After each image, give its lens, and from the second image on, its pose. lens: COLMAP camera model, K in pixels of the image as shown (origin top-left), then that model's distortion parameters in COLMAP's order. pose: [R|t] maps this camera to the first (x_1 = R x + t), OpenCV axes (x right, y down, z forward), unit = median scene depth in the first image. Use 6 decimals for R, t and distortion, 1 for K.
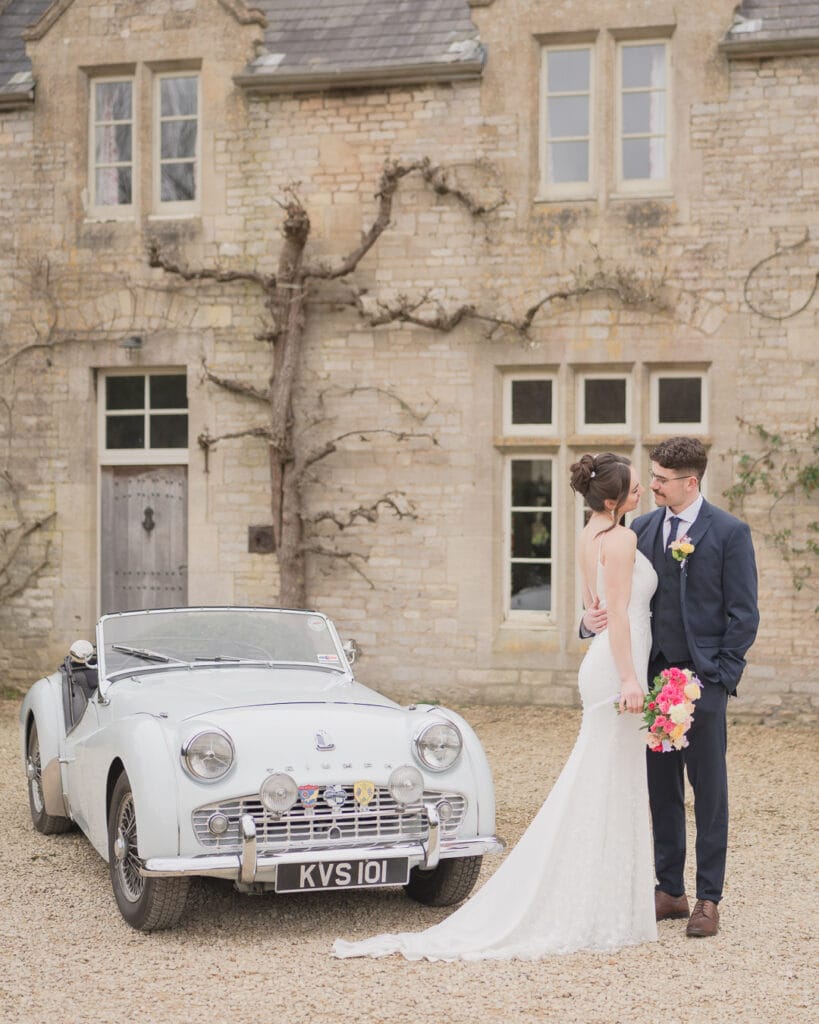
lens RADIAL K [[1761.4, 0, 409.5], [0, 1761.4, 512.0], [0, 0, 1]] dist [-0.016618, 0.033754]
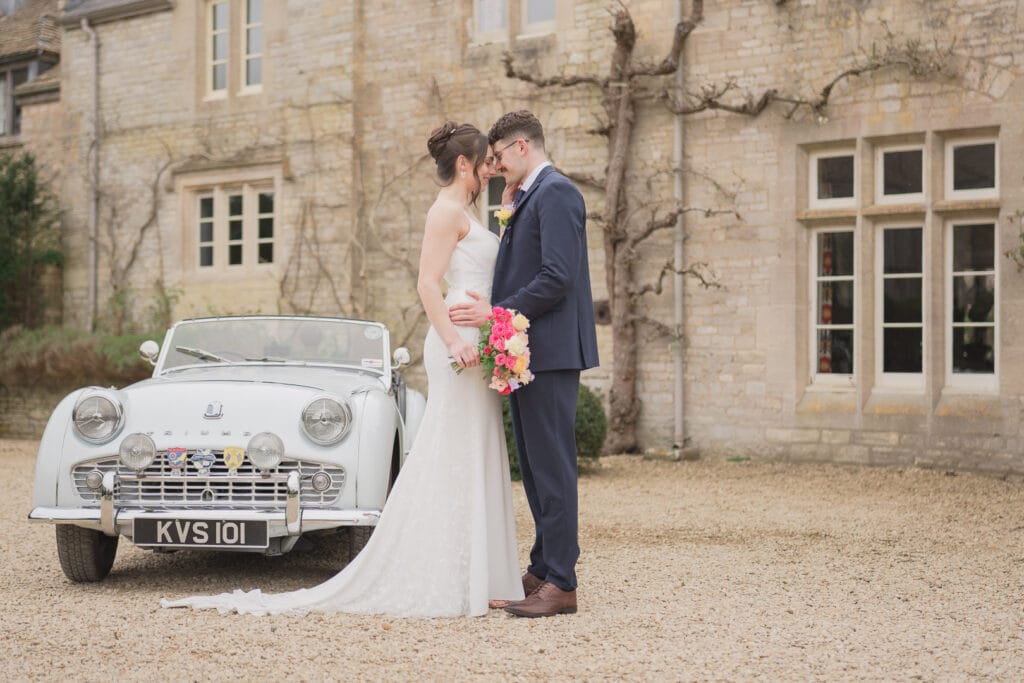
lens RADIAL K [[1445.6, 0, 512.0], [0, 1445.6, 341.5], [0, 0, 1]] dist [-0.001412, 0.057052]
pose [[0.931317, -0.005206, -0.364173, 0.205831], [0.000895, 0.999928, -0.012005, 0.046857], [0.364209, 0.010855, 0.931254, 0.120903]]
